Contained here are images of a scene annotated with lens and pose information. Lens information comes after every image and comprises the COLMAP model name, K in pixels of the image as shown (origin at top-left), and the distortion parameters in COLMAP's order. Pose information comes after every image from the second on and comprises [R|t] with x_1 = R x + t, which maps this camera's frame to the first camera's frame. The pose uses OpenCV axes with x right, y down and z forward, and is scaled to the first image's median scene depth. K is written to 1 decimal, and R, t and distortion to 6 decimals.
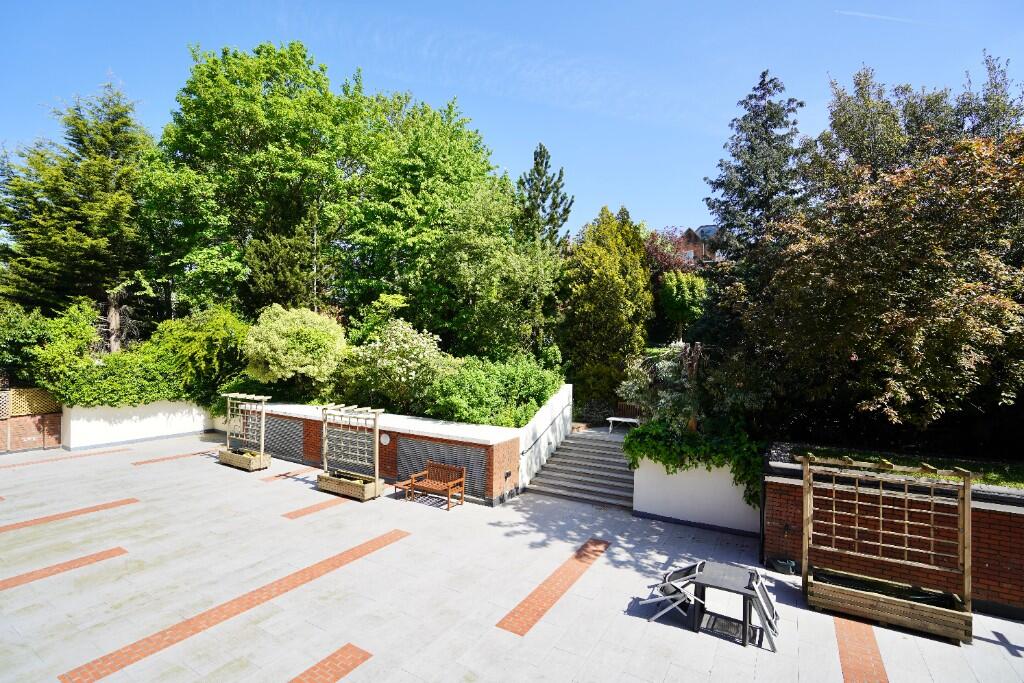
lens RADIAL K [[477.5, 0, 510.2], [0, 477.5, 342.6], [0, 0, 1]] dist [-0.031214, 0.004195]
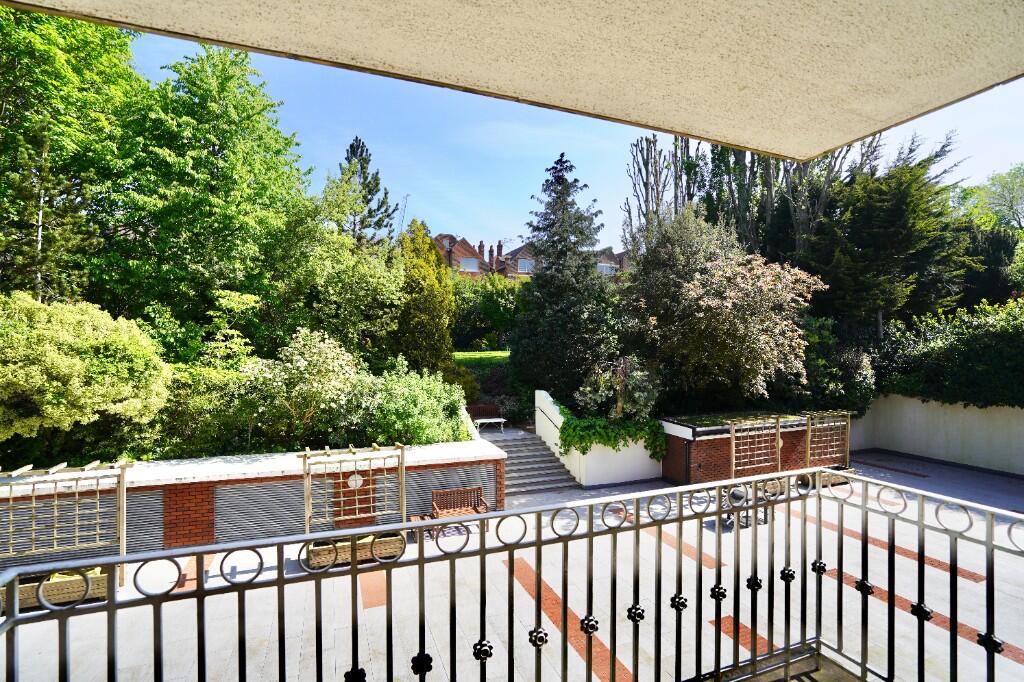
lens RADIAL K [[477.5, 0, 513.1], [0, 477.5, 340.4], [0, 0, 1]] dist [-0.031214, 0.004195]
pose [[0.611897, 0.000569, 0.790937, -0.646435], [-0.003673, 0.999991, 0.002122, -0.033392], [-0.790929, -0.004204, 0.611894, 0.265190]]
